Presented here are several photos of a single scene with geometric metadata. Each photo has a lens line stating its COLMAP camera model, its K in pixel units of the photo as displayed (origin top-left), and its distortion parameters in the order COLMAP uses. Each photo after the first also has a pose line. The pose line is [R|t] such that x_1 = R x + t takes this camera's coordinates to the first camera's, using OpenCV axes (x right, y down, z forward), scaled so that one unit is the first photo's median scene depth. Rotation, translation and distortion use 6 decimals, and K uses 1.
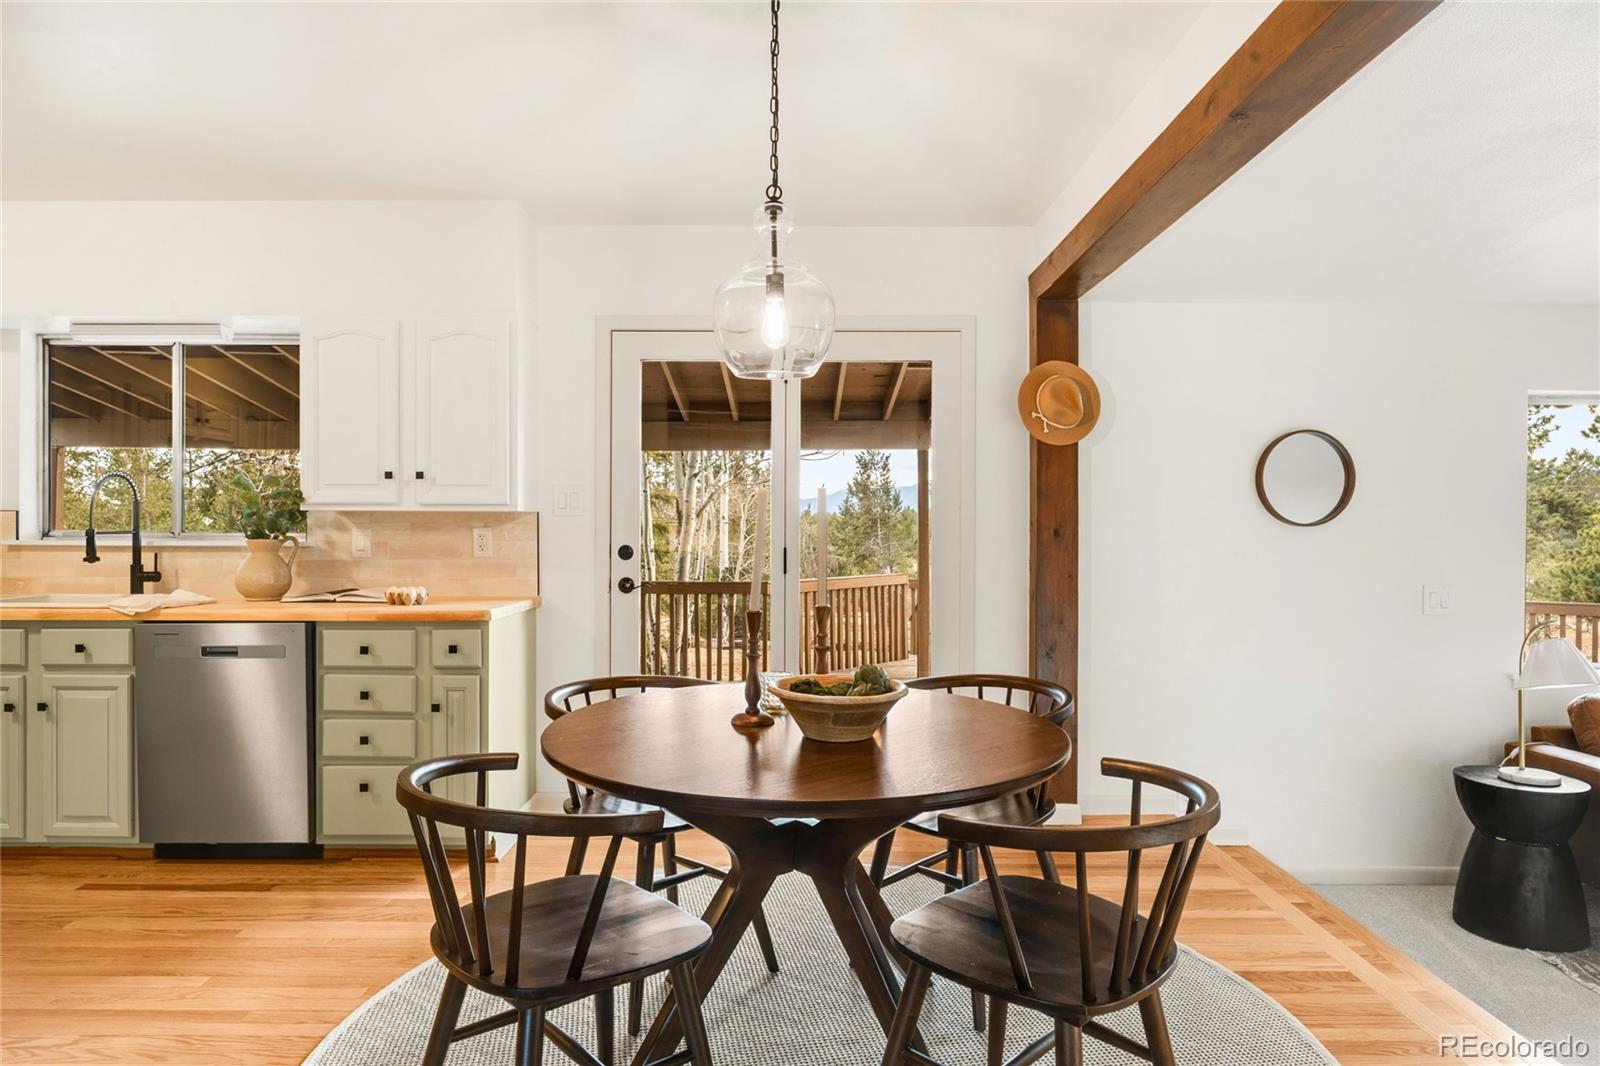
lens RADIAL K [[926.5, 0, 793.6], [0, 926.5, 538.2], [0, 0, 1]] dist [-0.003309, -0.000332]
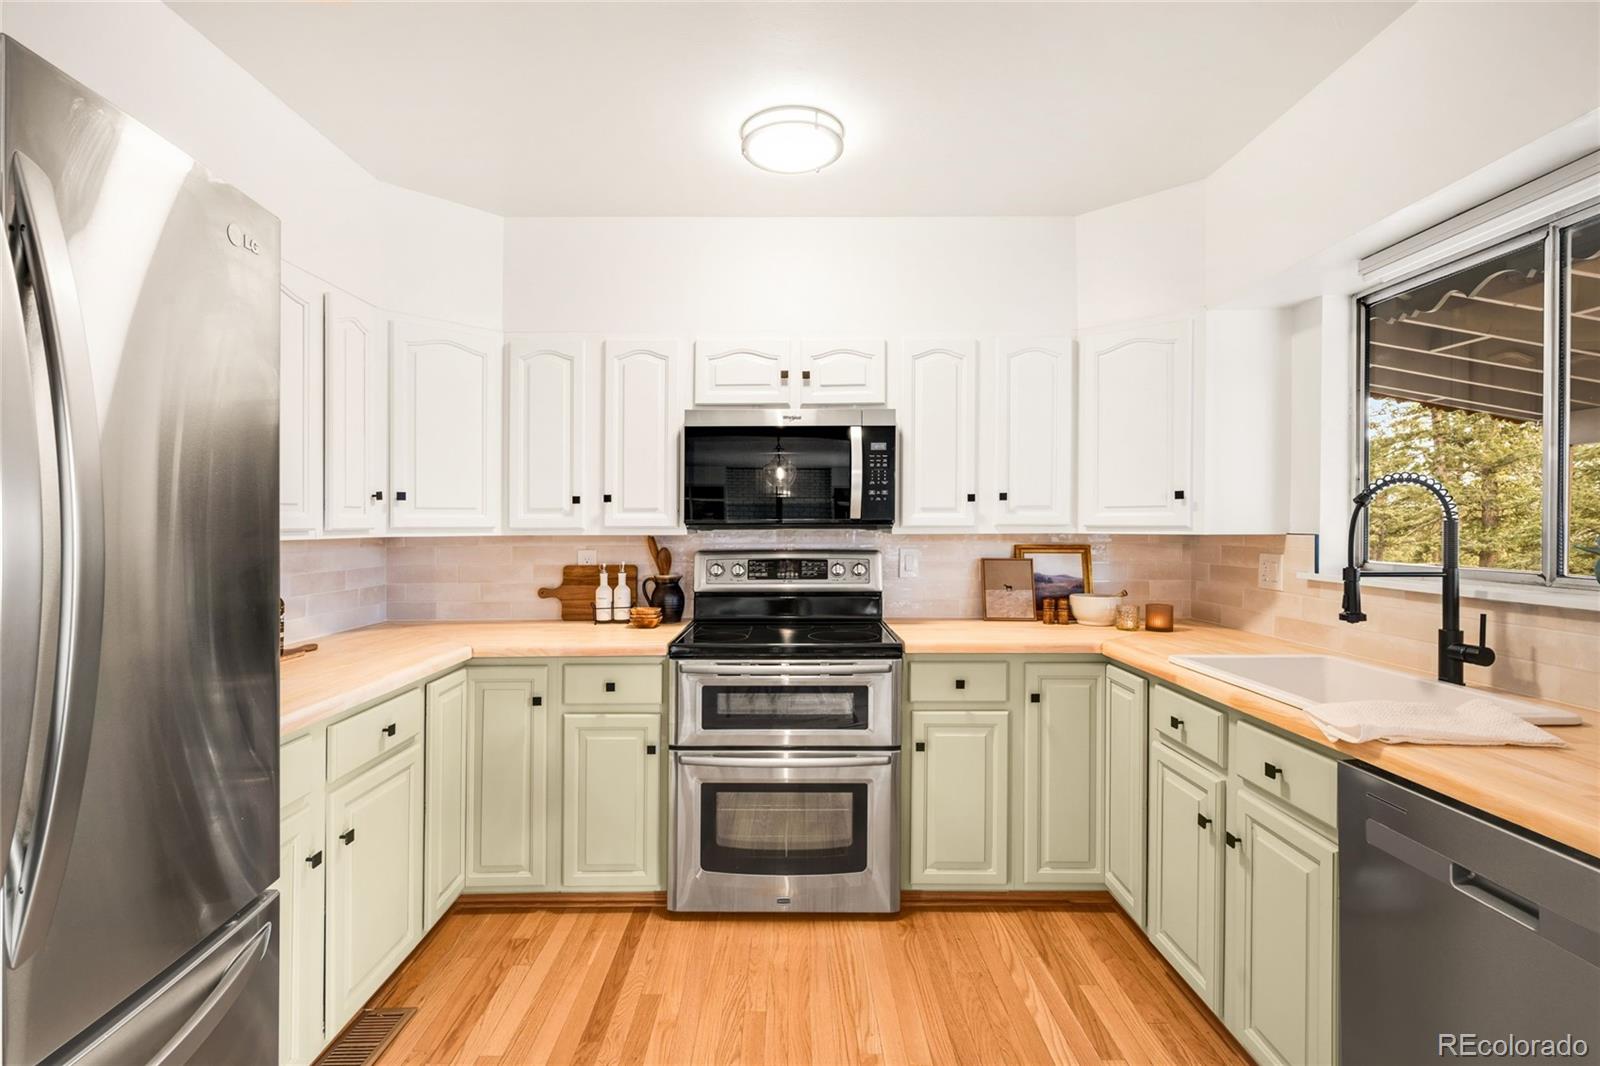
lens RADIAL K [[729.2, 0, 786.8], [0, 729.2, 520.3], [0, 0, 1]] dist [0.002309, 0.000557]
pose [[-0.001847, -0.007836, -0.999968, -0.246108], [-0.011905, 0.999899, -0.007814, -0.032174], [0.999927, 0.011890, -0.001941, 0.578819]]
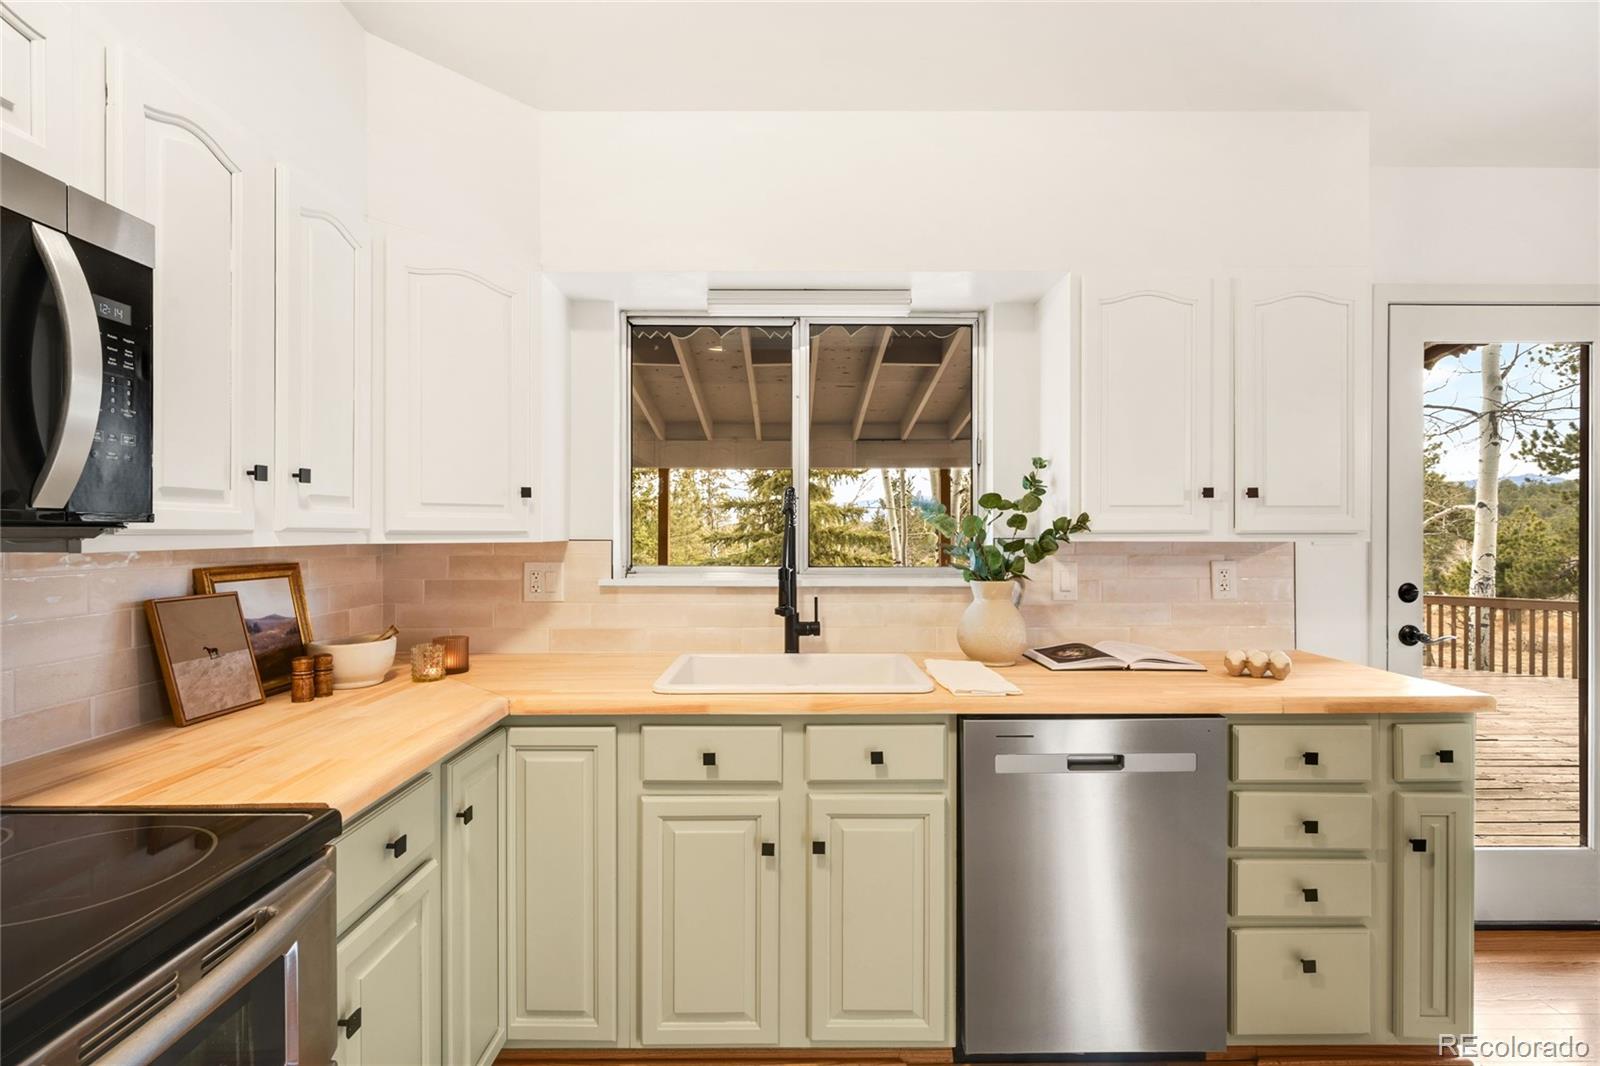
lens RADIAL K [[729.2, 0, 802.9], [0, 729.2, 539.7], [0, 0, 1]] dist [0.002309, 0.000557]
pose [[0.999955, -0.002499, 0.009110, -0.704876], [0.002517, 0.999995, -0.001948, -0.029164], [-0.009105, 0.001971, 0.999957, 0.411333]]
